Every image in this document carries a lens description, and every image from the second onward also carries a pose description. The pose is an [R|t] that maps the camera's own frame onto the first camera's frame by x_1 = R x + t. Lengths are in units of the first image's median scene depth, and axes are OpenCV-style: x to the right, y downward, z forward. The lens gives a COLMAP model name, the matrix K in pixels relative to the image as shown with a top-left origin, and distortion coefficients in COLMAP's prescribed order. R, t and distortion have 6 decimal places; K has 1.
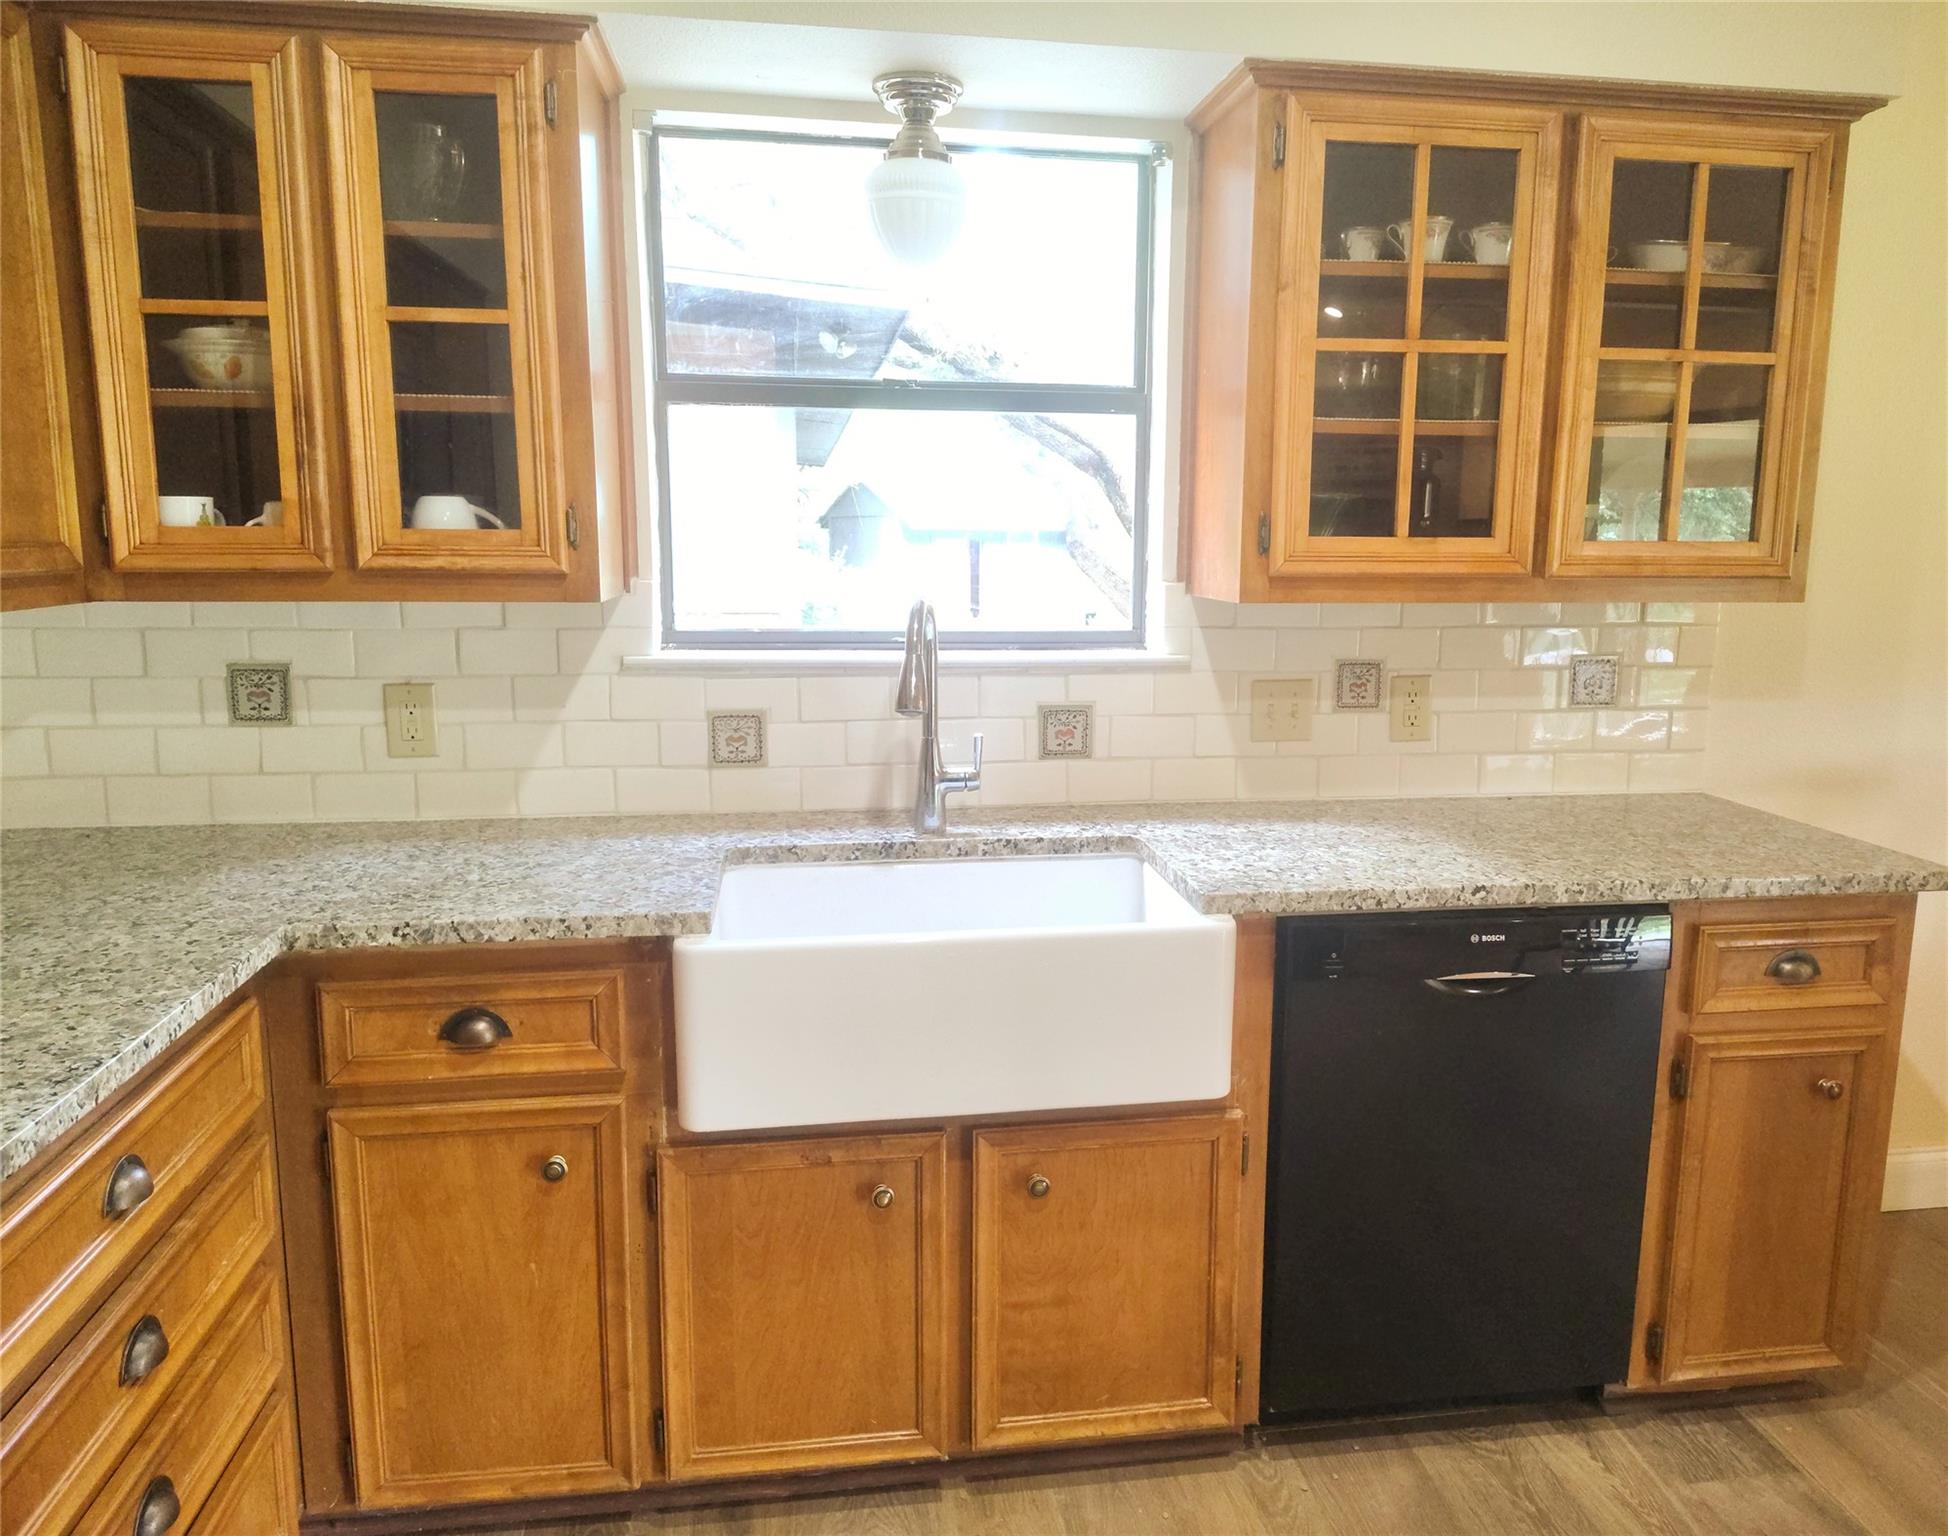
lens RADIAL K [[1416.8, 0, 977.5], [0, 1416.8, 756.2], [0, 0, 1]] dist [0.044949, -0.061360]
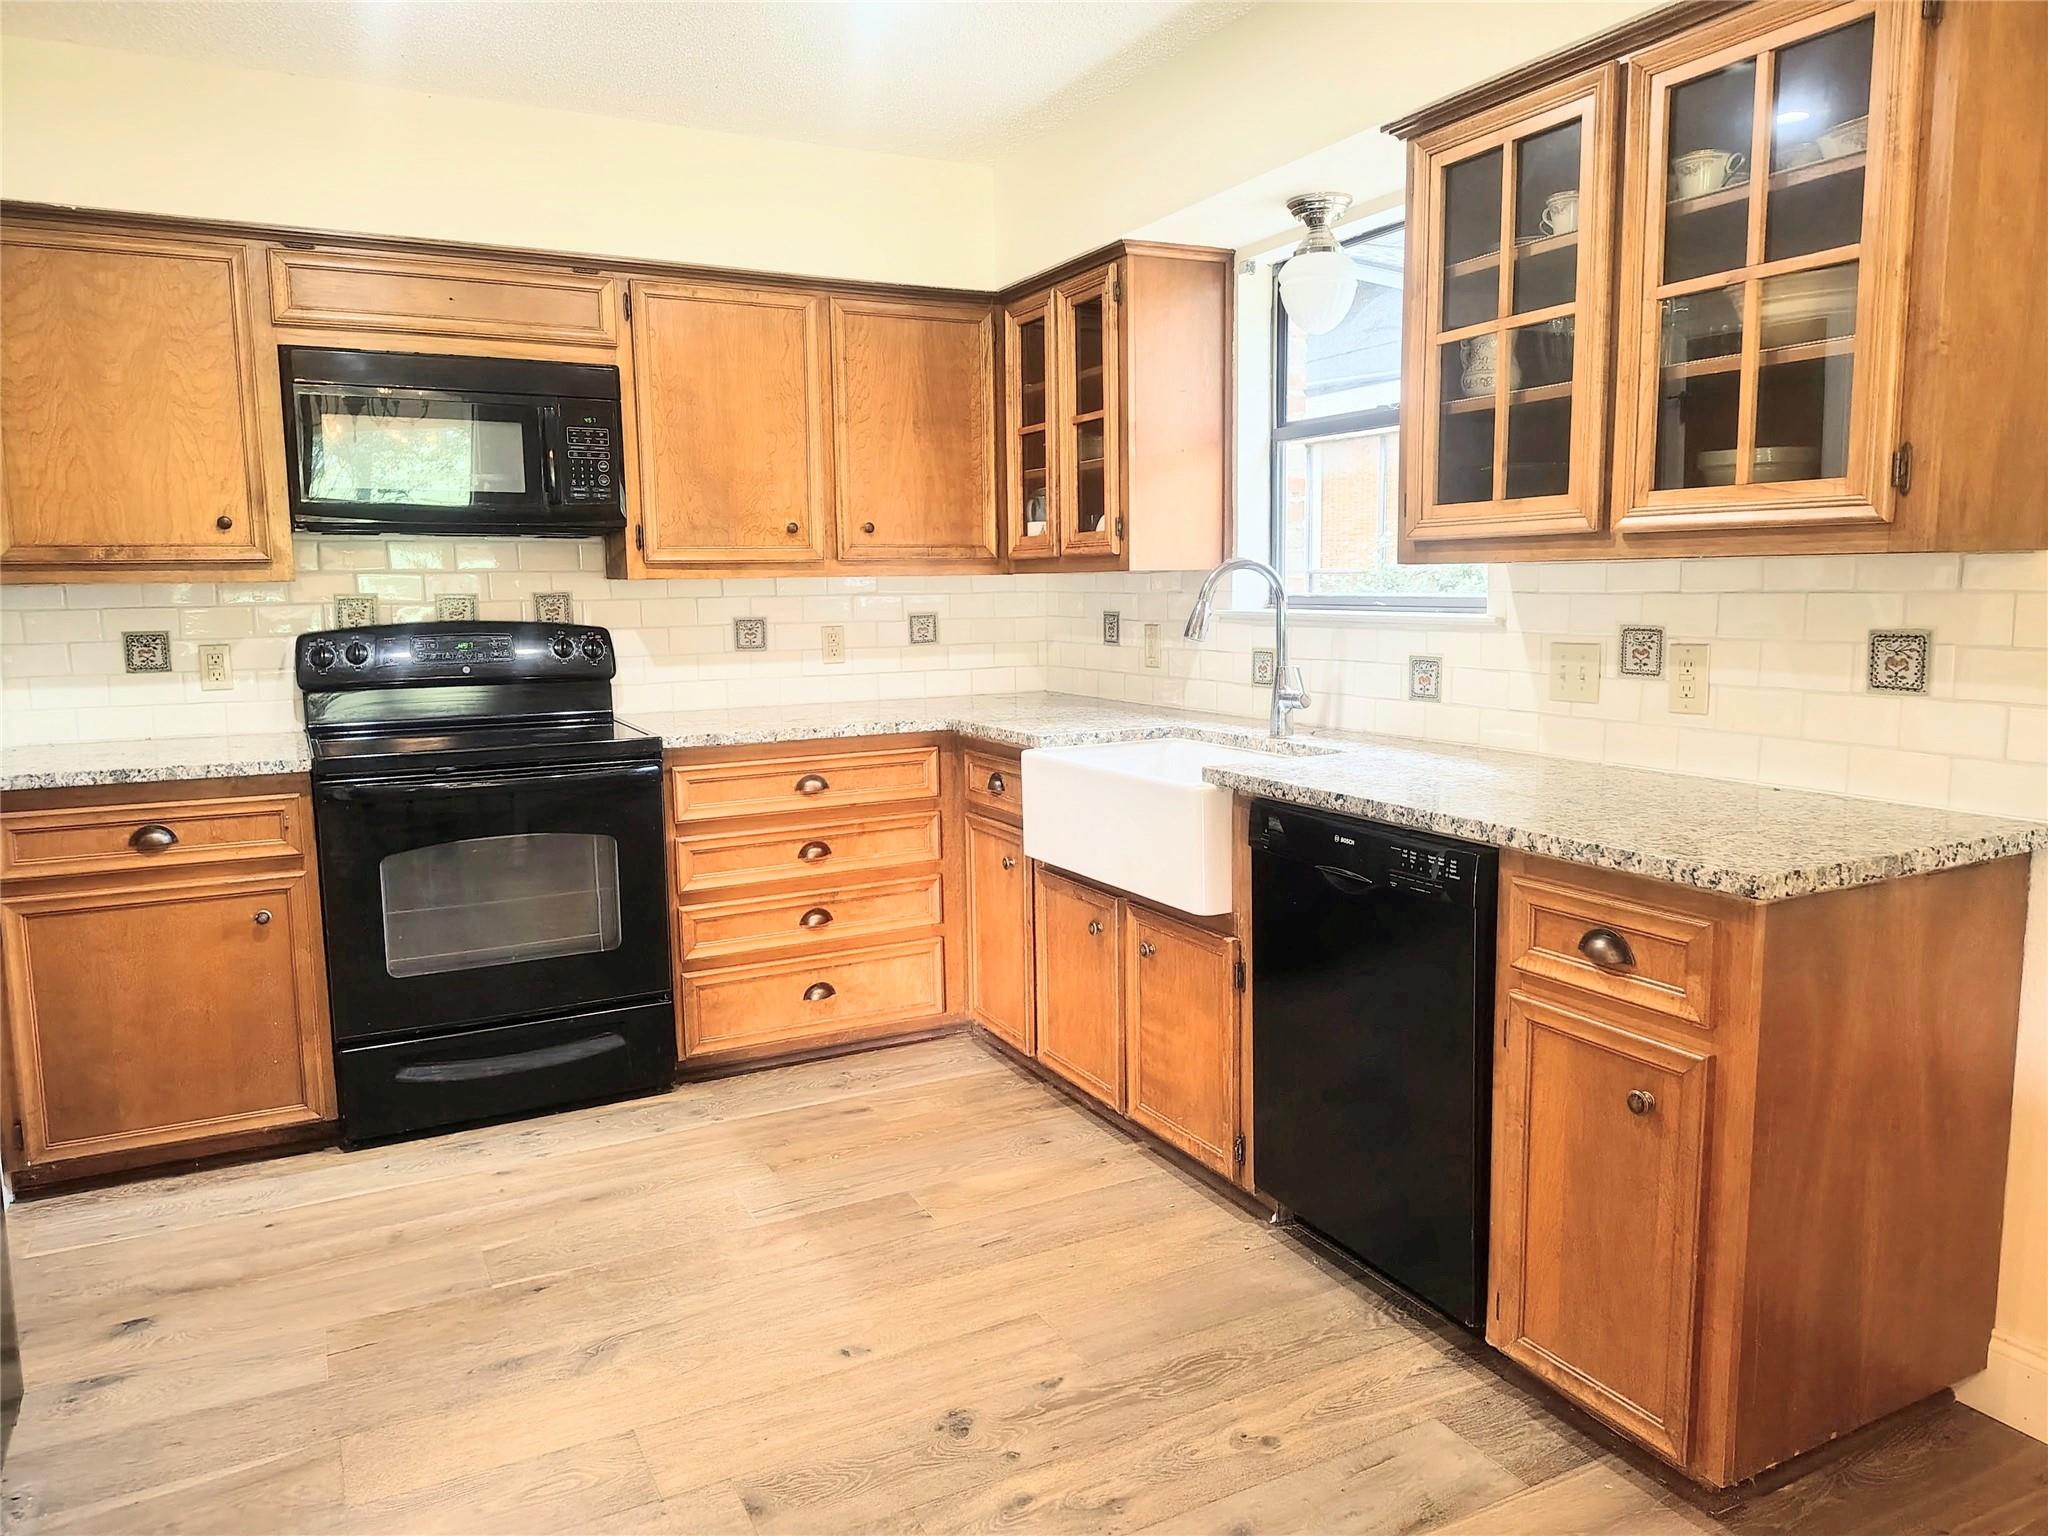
lens RADIAL K [[1413.2, 0, 1024.0], [0, 1413.2, 768.0], [0, 0, 1]] dist [0.075411, -0.099695]
pose [[0.307447, 0.112090, -0.944940, 1.300157], [-0.132618, 0.988394, 0.074095, 0.015870], [0.942279, 0.102536, 0.318744, 0.347440]]
